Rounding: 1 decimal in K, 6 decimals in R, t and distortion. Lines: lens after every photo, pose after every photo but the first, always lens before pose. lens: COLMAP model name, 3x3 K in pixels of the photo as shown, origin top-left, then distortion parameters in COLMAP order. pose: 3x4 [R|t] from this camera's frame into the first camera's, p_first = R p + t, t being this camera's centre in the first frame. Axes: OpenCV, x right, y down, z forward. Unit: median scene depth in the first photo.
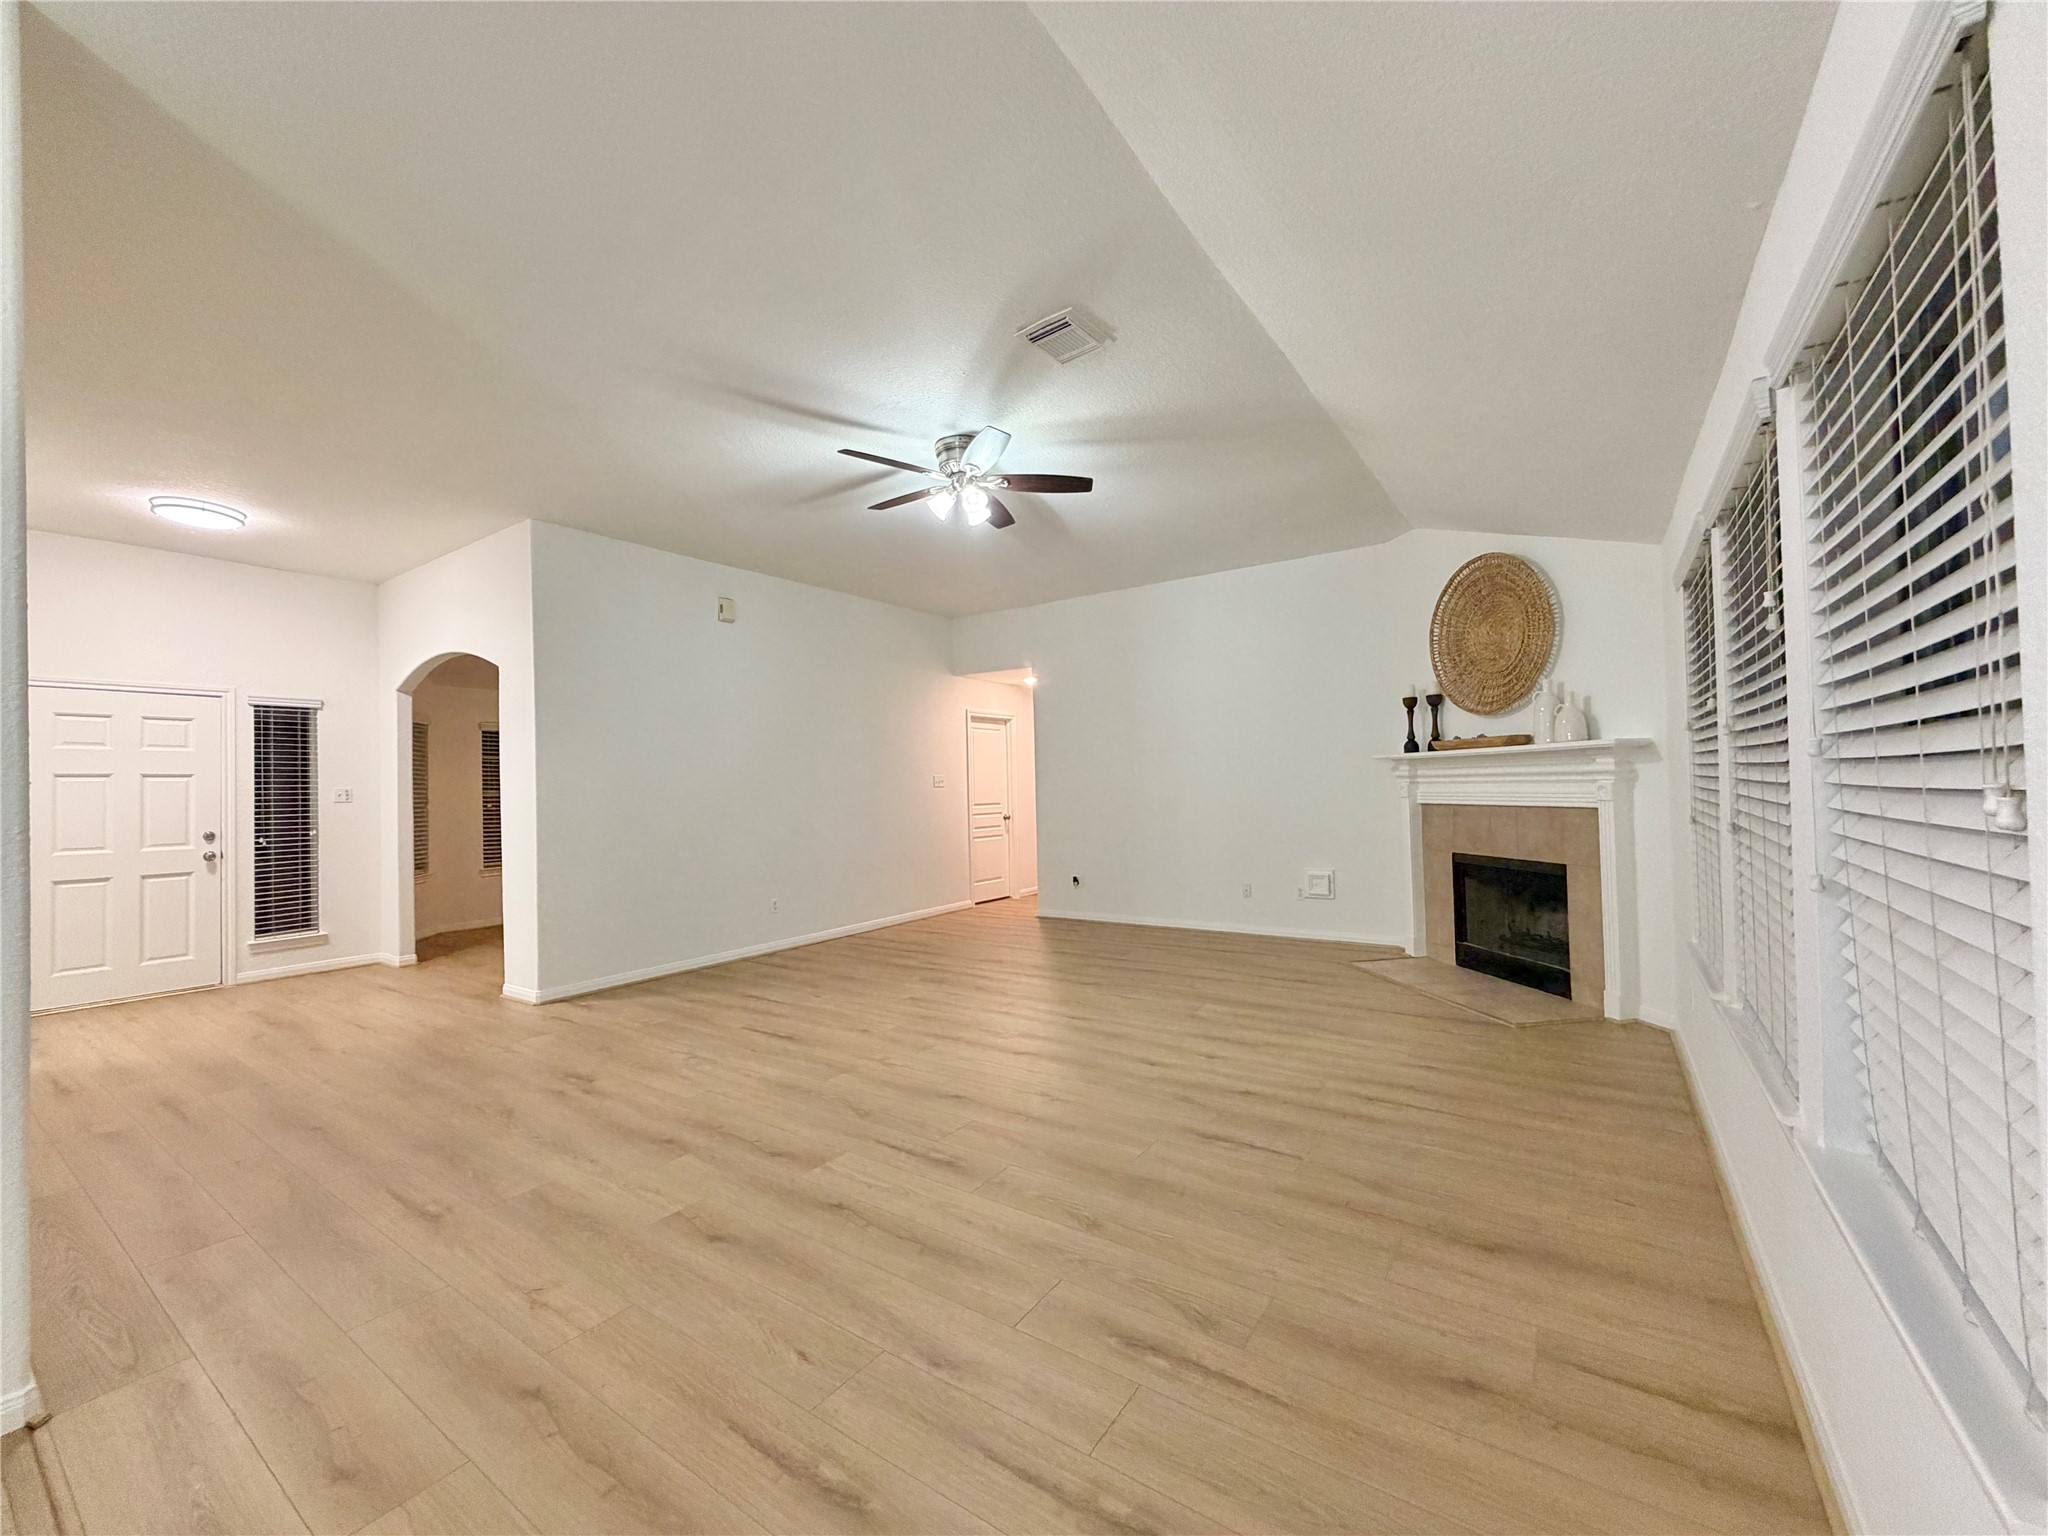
lens RADIAL K [[817.1, 0, 1024.0], [0, 817.1, 768.0], [0, 0, 1]] dist [-0.000141, 0.000029]
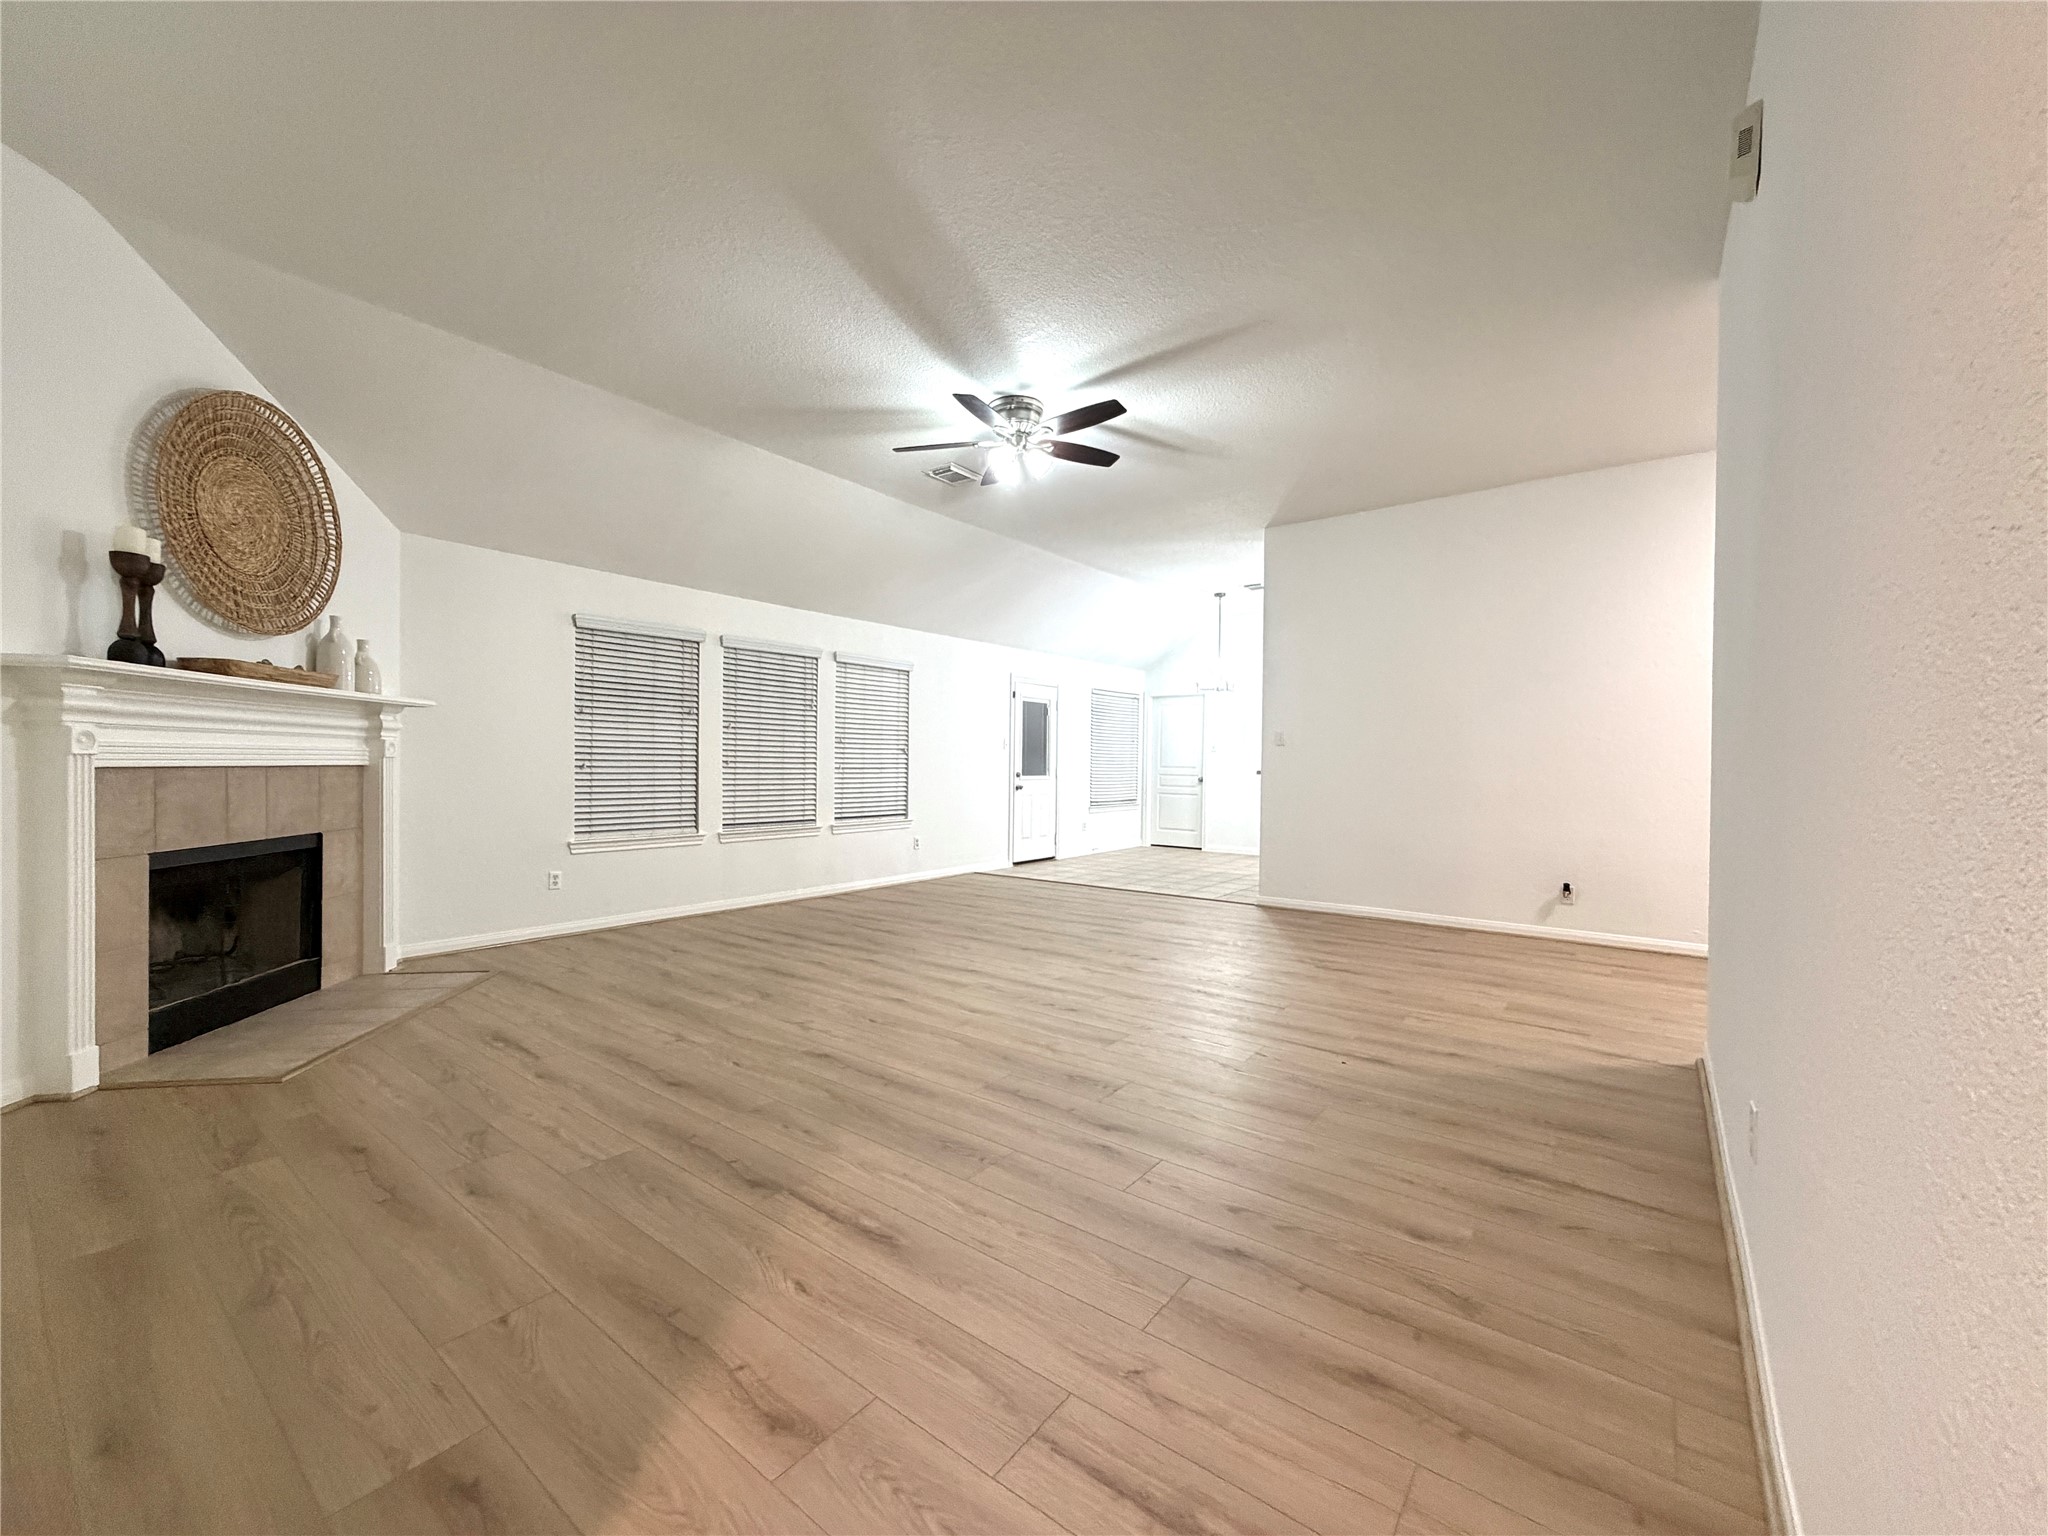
lens RADIAL K [[817.1, 0, 1024.0], [0, 817.1, 768.0], [0, 0, 1]] dist [-0.000141, 0.000029]
pose [[-0.998216, 0.013534, 0.058161, -0.114142], [0.012615, 0.999790, -0.016138, 0.068512], [-0.058367, -0.015375, -0.998177, 1.697033]]
